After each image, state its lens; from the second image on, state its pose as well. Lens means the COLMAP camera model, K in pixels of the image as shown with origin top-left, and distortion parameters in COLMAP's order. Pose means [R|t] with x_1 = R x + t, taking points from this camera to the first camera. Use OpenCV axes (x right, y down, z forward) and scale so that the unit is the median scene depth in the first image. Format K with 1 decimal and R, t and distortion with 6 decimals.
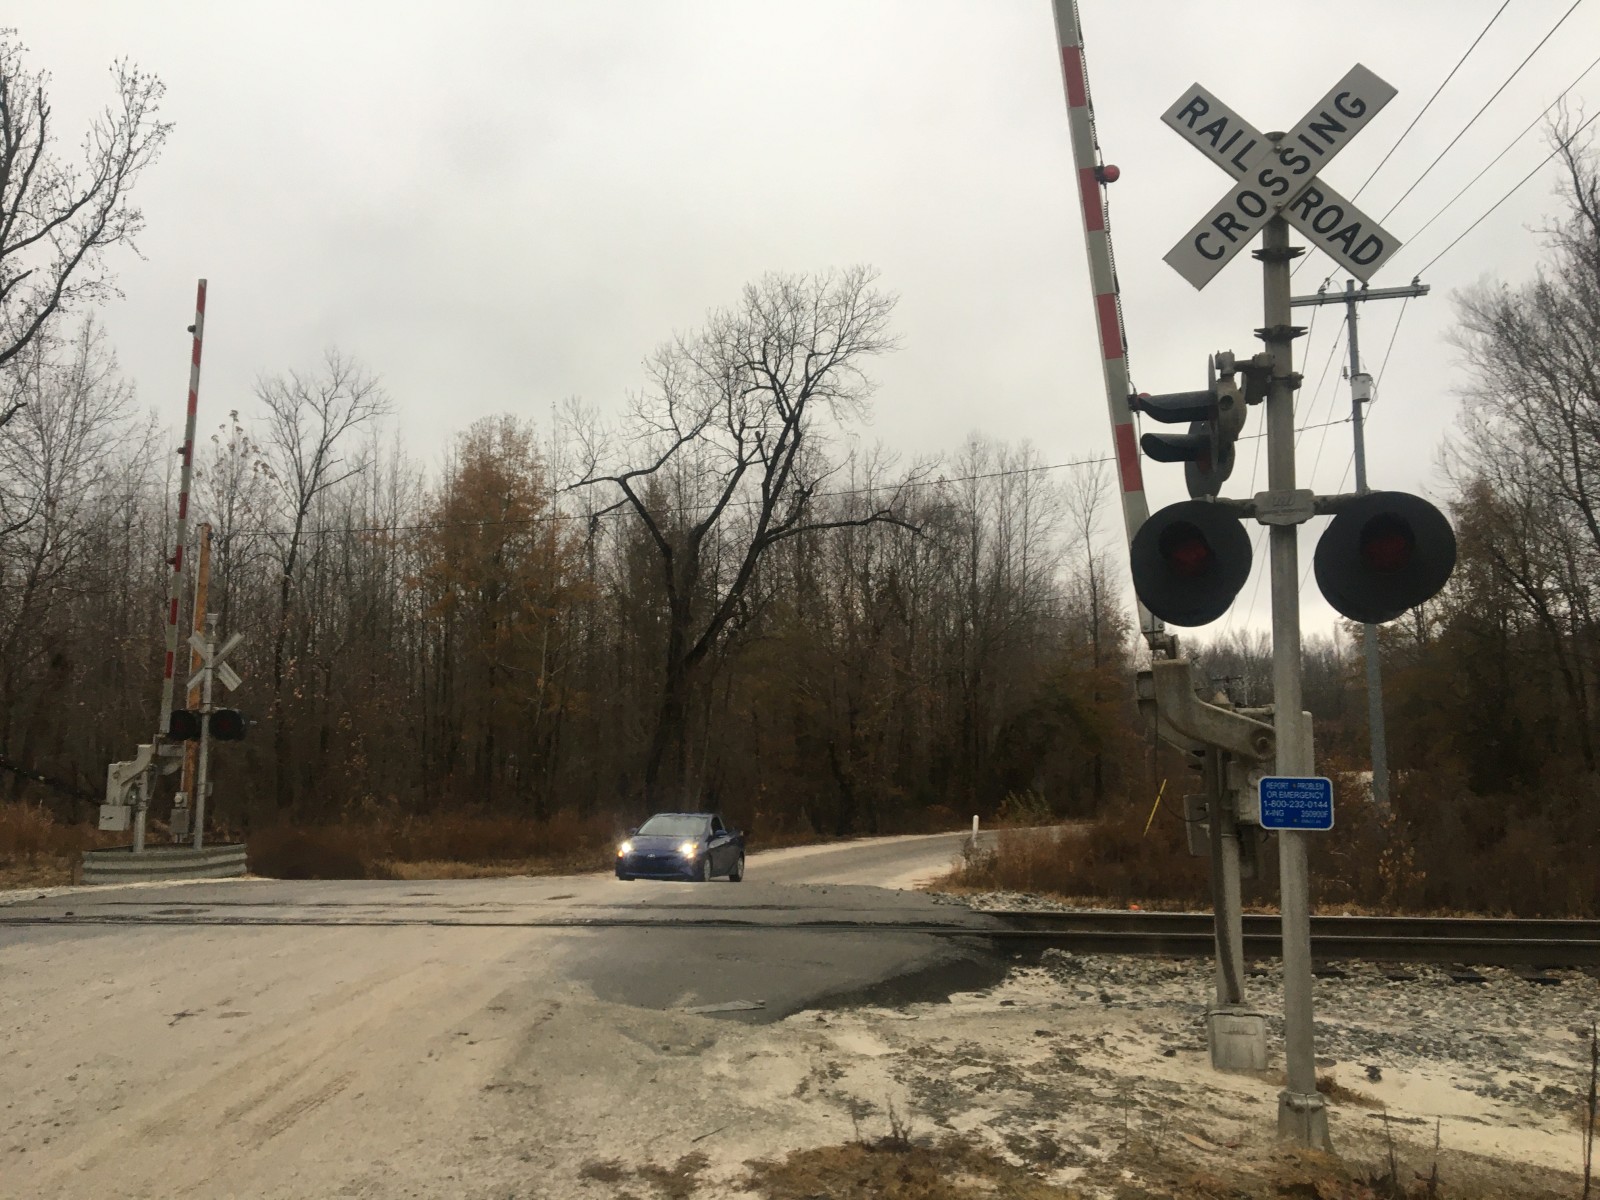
lens RADIAL K [[1357.0, 0, 800.0], [0, 1357.0, 600.0], [0, 0, 1]] dist [0.090800, -0.140198]
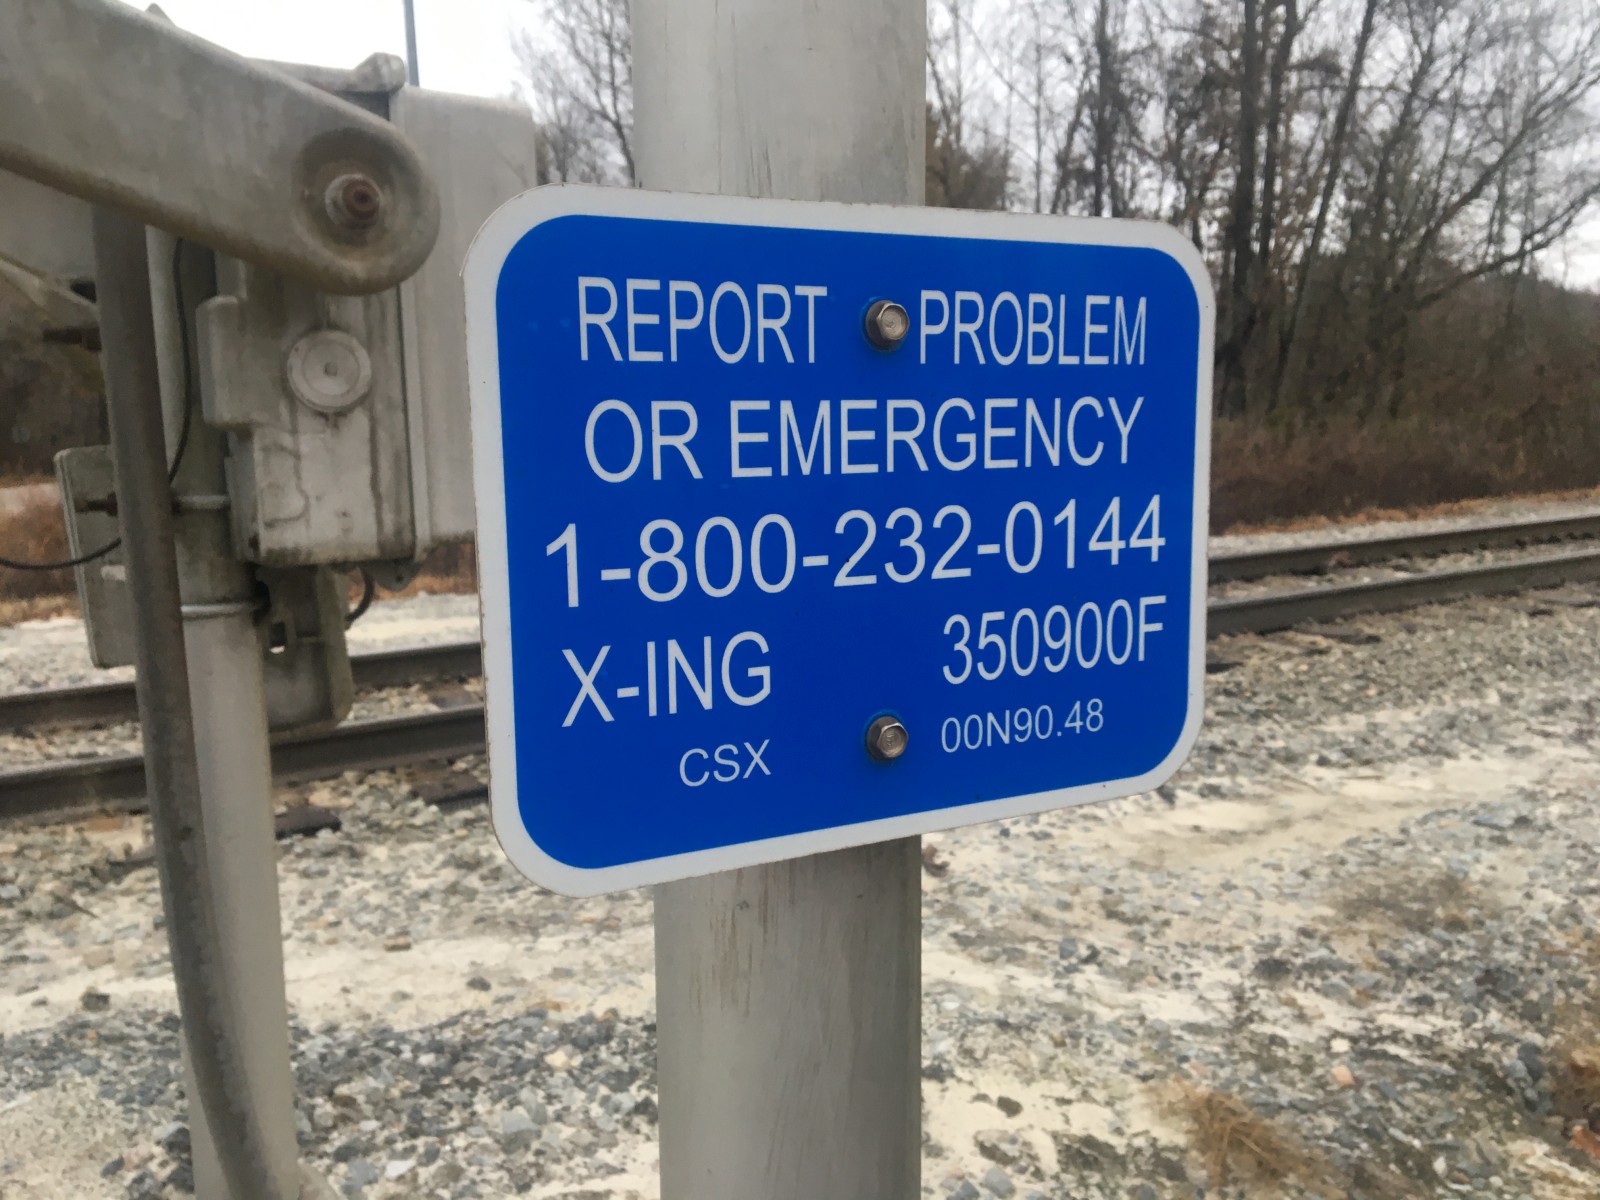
lens RADIAL K [[1357.0, 0, 800.0], [0, 1357.0, 600.0], [0, 0, 1]] dist [0.090800, -0.140198]
pose [[0.782713, -0.104057, 0.613623, 0.213983], [-0.056450, 0.969992, 0.236494, 0.092942], [-0.619818, -0.219746, 0.753351, 0.658120]]
